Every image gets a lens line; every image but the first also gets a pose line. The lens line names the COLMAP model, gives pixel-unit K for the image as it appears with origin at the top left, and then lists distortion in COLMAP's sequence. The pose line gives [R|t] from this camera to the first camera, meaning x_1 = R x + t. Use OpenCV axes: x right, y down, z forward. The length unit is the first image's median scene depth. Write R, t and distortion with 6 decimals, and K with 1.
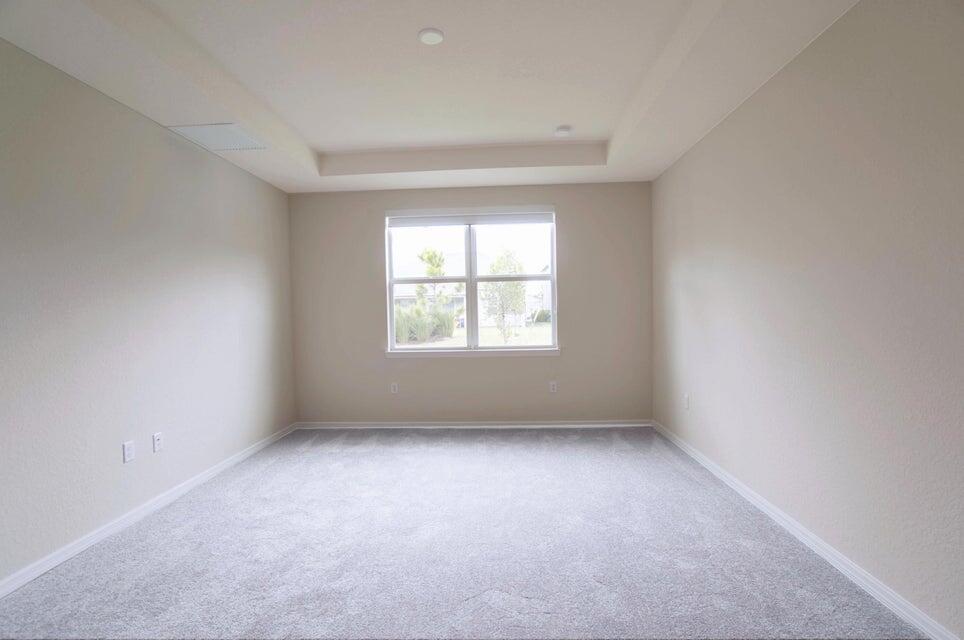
lens RADIAL K [[433.7, 0, 477.3], [0, 433.7, 330.0], [0, 0, 1]] dist [-0.020310, 0.000220]
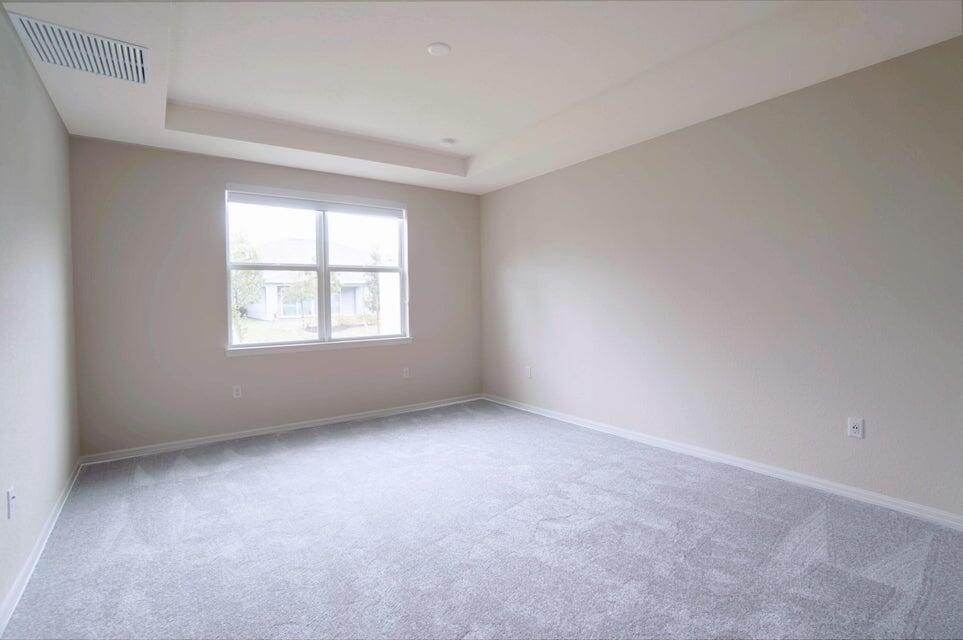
lens RADIAL K [[441.8, 0, 474.5], [0, 441.8, 318.0], [0, 0, 1]] dist [-0.059933, 0.024874]
pose [[0.790597, -0.017106, 0.612097, -0.359658], [0.024767, 0.999685, -0.004052, 0.004315], [-0.611835, 0.018364, 0.790772, 0.043006]]
